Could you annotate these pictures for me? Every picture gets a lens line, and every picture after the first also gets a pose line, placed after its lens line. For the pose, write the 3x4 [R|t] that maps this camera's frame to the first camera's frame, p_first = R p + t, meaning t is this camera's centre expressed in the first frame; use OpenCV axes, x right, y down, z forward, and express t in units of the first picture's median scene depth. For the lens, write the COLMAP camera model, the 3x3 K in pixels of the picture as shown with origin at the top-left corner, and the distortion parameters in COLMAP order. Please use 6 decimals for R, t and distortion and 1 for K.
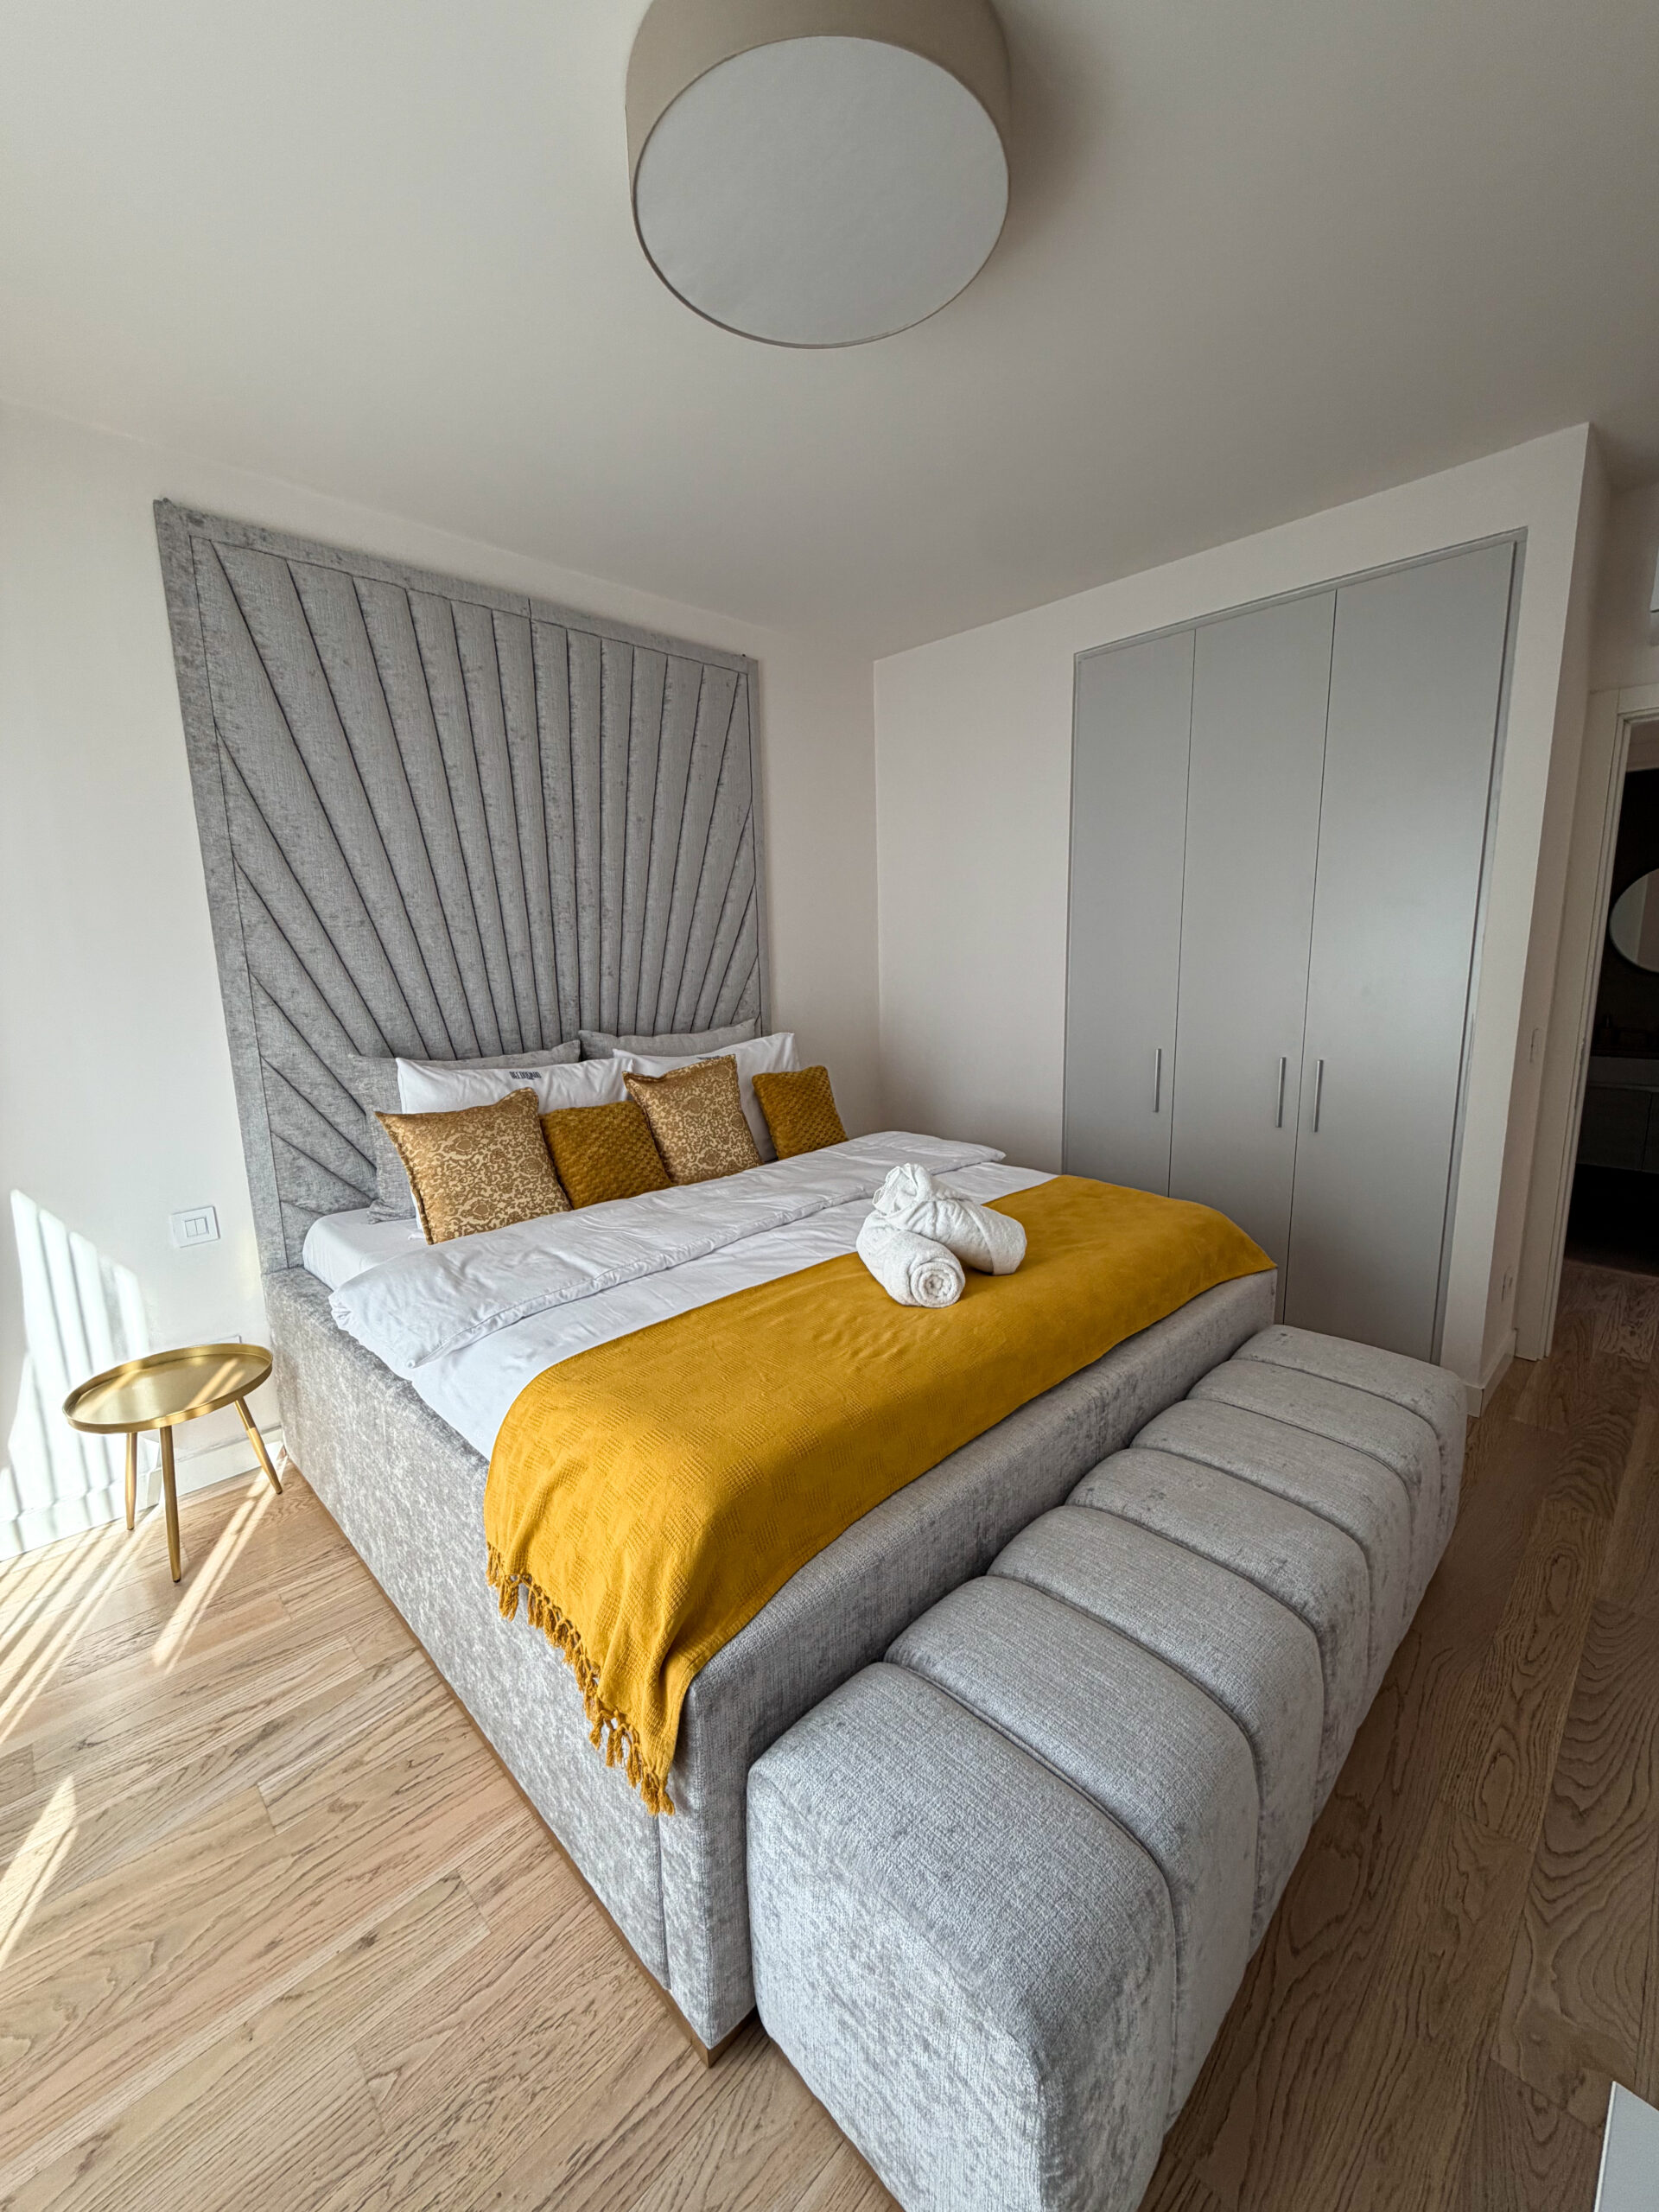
lens RADIAL K [[884.8, 0, 824.9], [0, 884.8, 1096.4], [0, 0, 1]] dist [-0.002968, -0.000470]
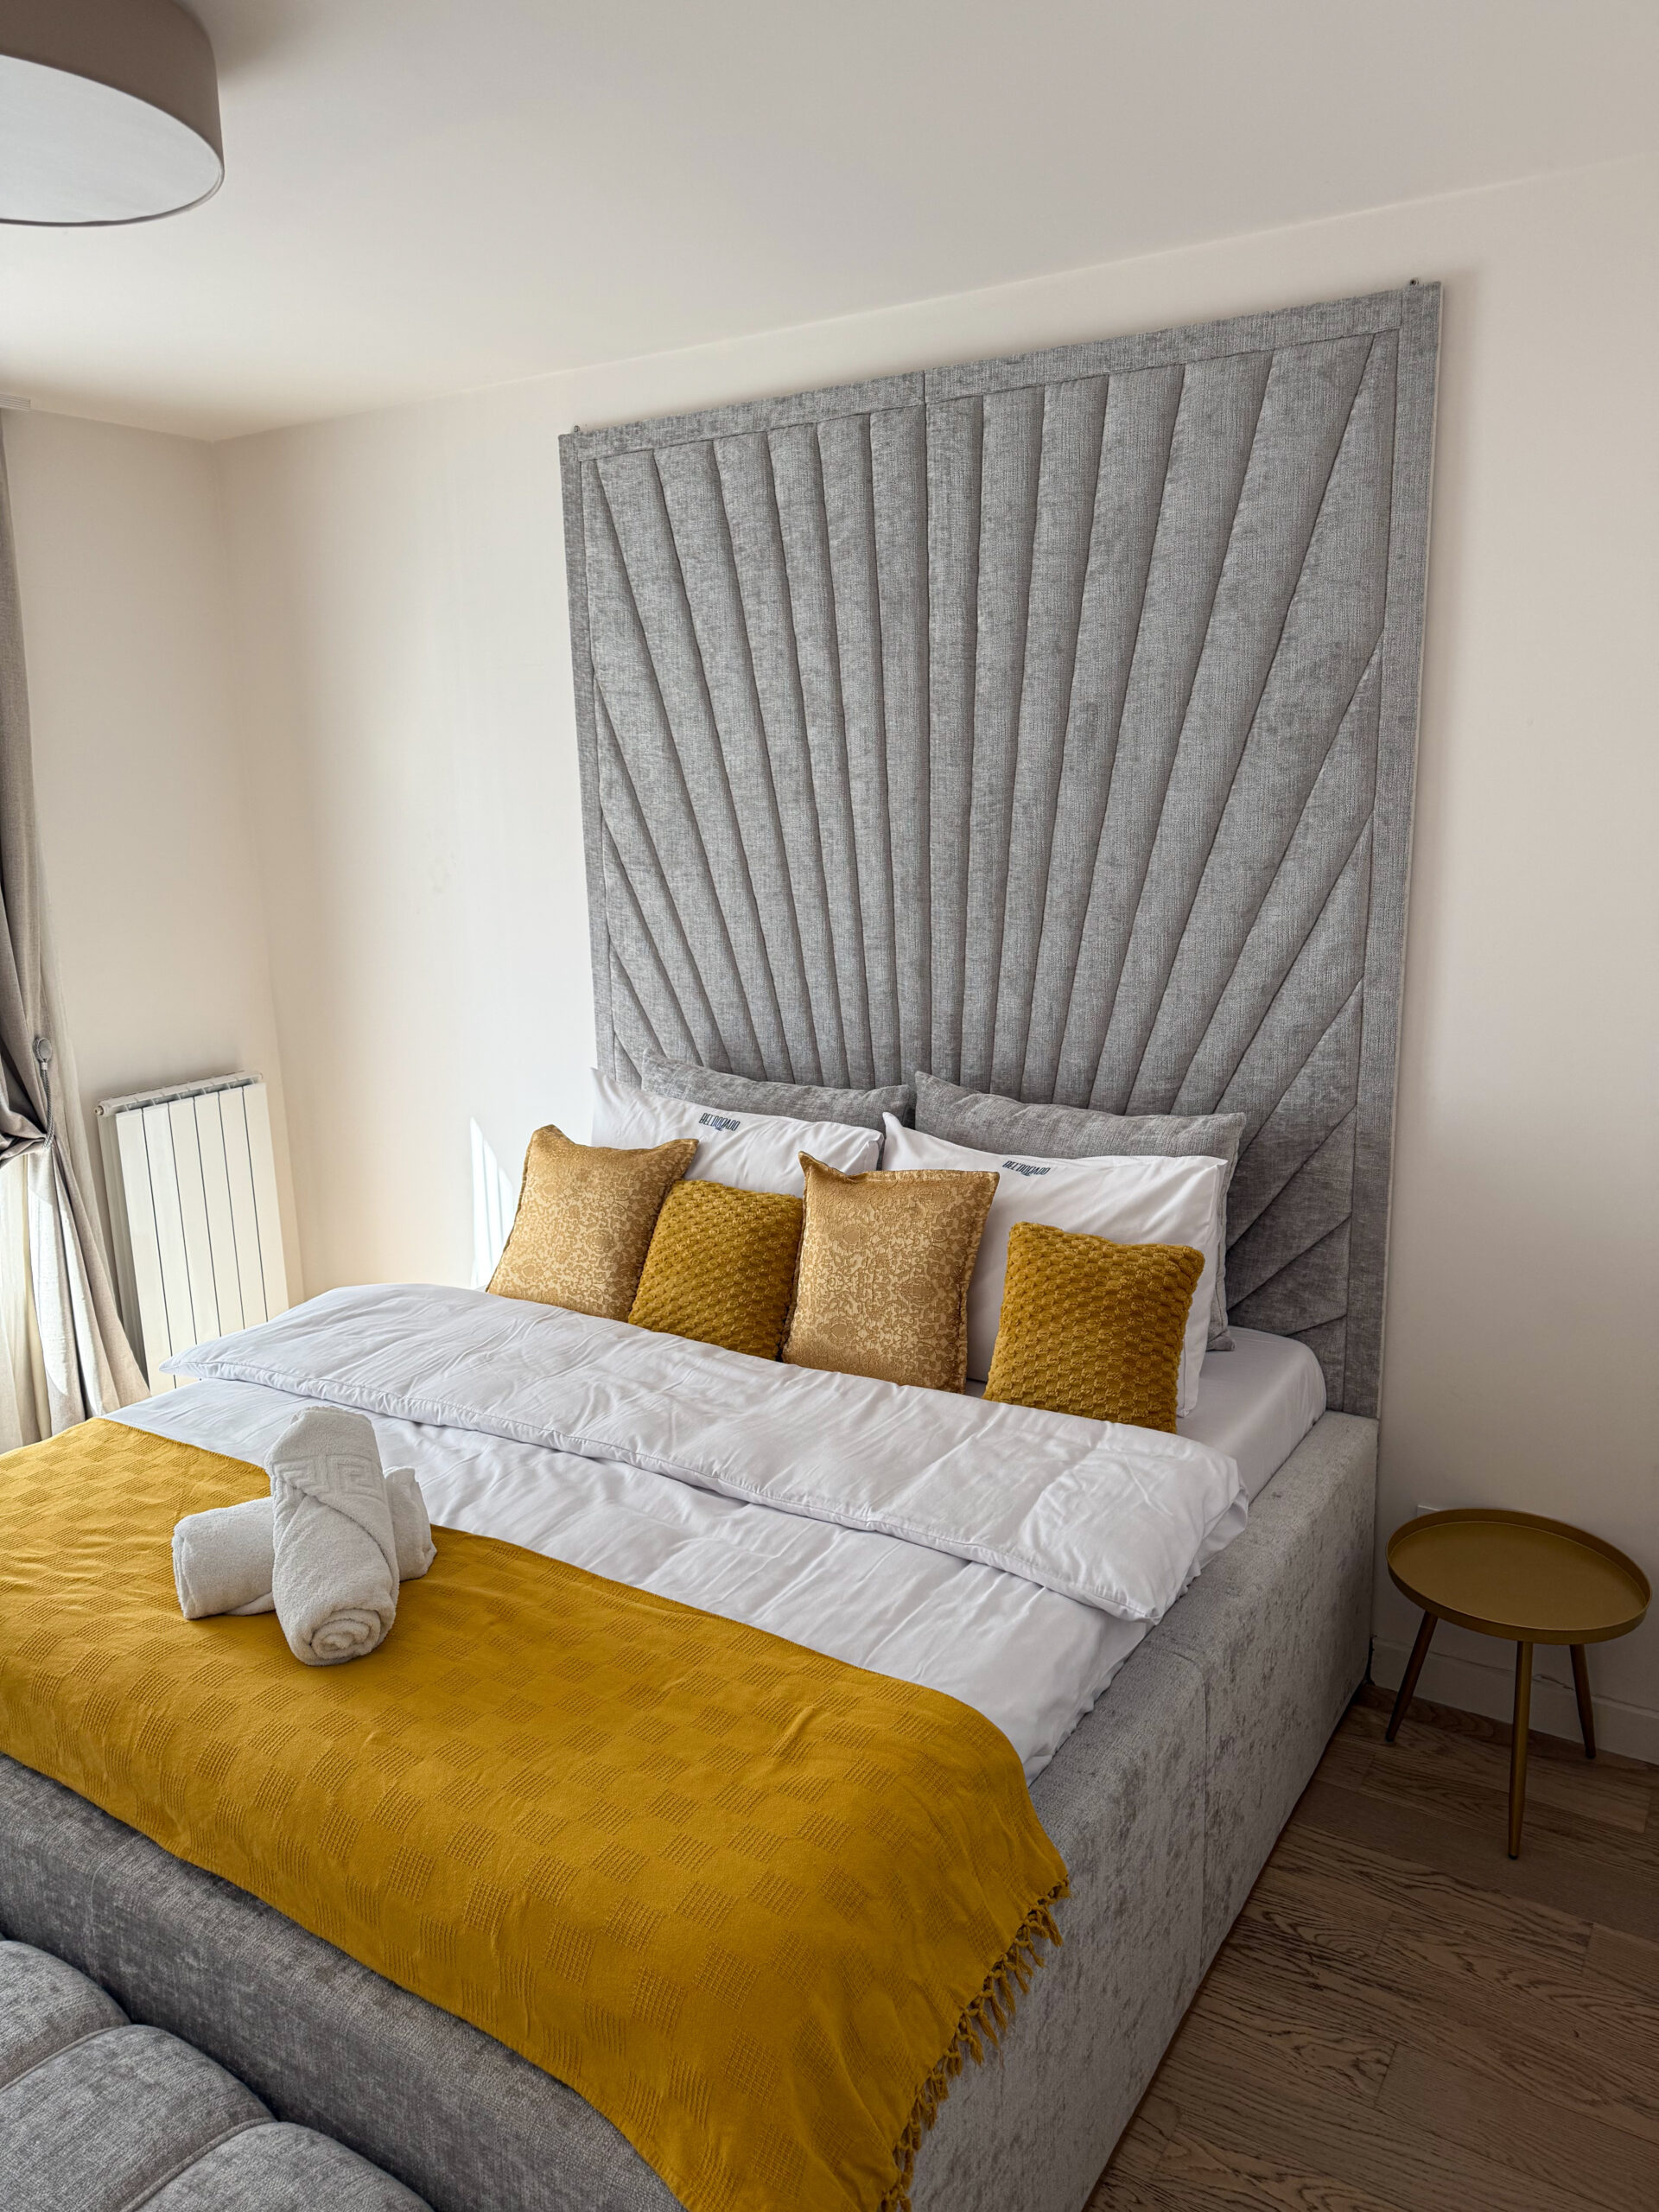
lens RADIAL K [[1552.7, 0, 833.1], [0, 1552.7, 1117.5], [0, 0, 1]] dist [0.109210, -0.154232]
pose [[0.228879, 0.231906, -0.945428, 0.833196], [-0.145832, 0.968417, 0.202240, -0.282436], [0.962469, 0.091585, 0.255470, 0.731361]]
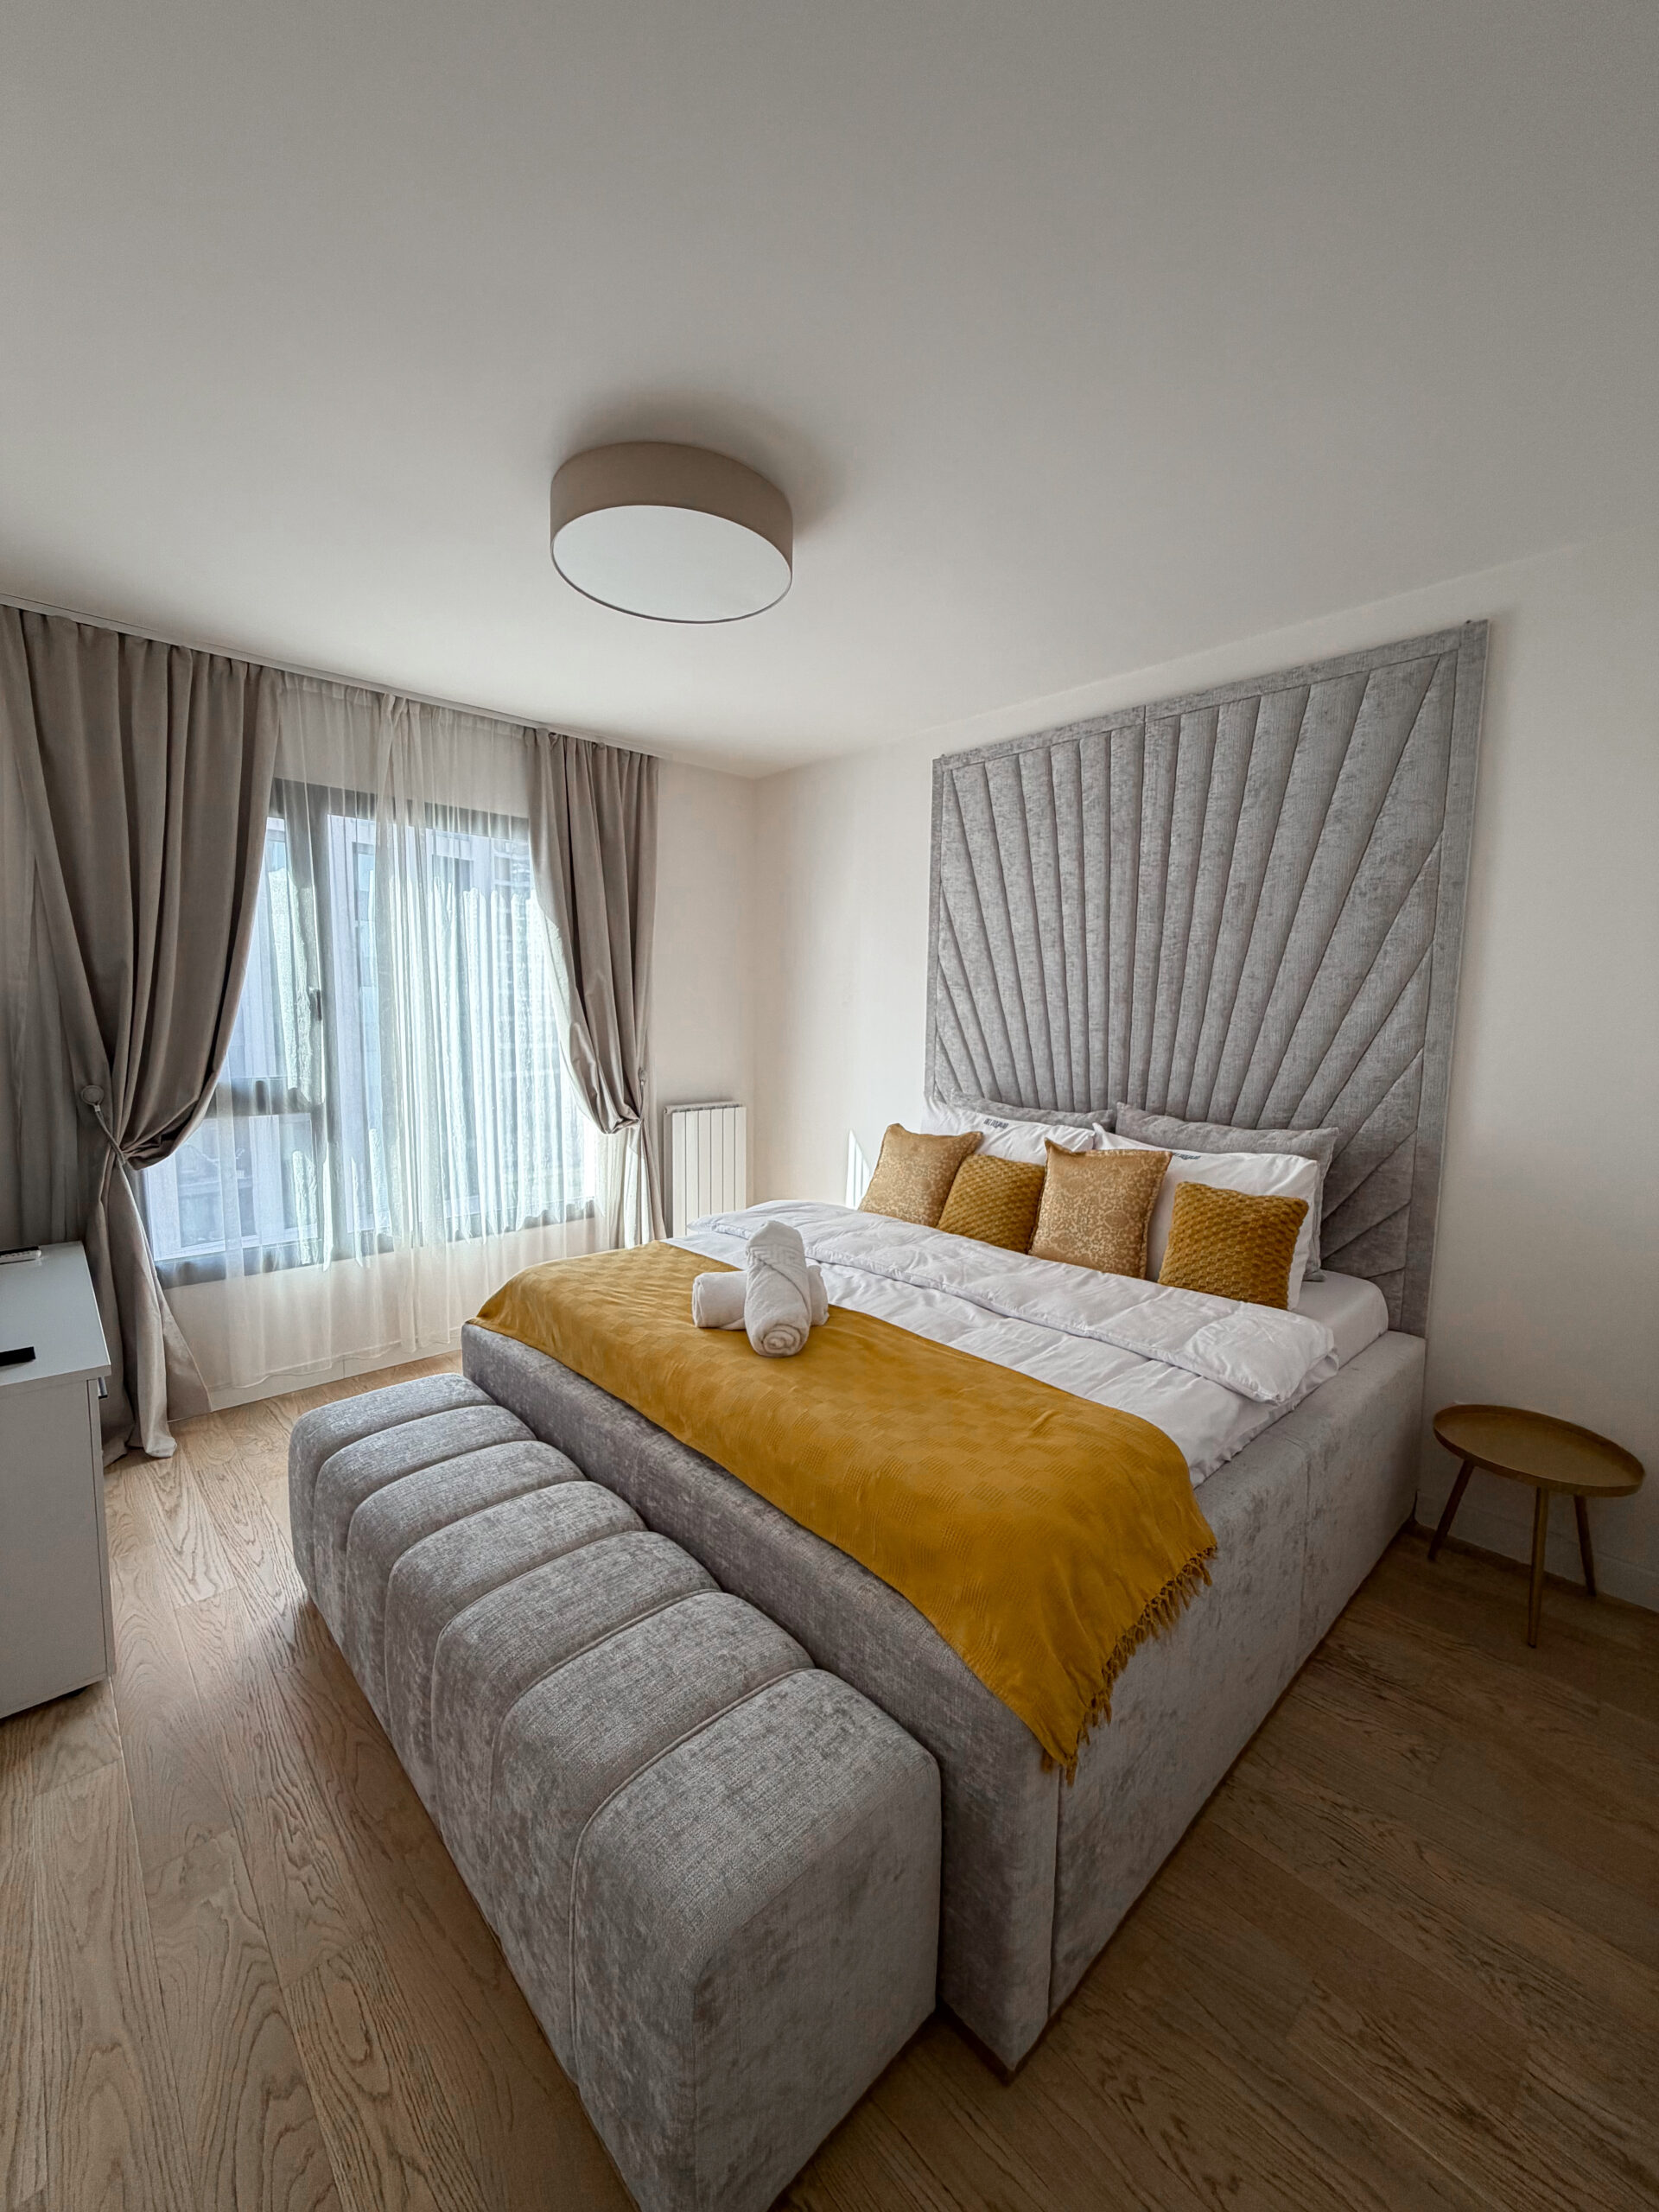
lens RADIAL K [[881.5, 0, 825.0], [0, 881.5, 1100.1], [0, 0, 1]] dist [0.002185, 0.001147]
pose [[-0.019656, 0.130622, -0.991237, 0.838493], [-0.179714, 0.974820, 0.132022, -0.167459], [0.983523, 0.180734, 0.004313, 0.719823]]
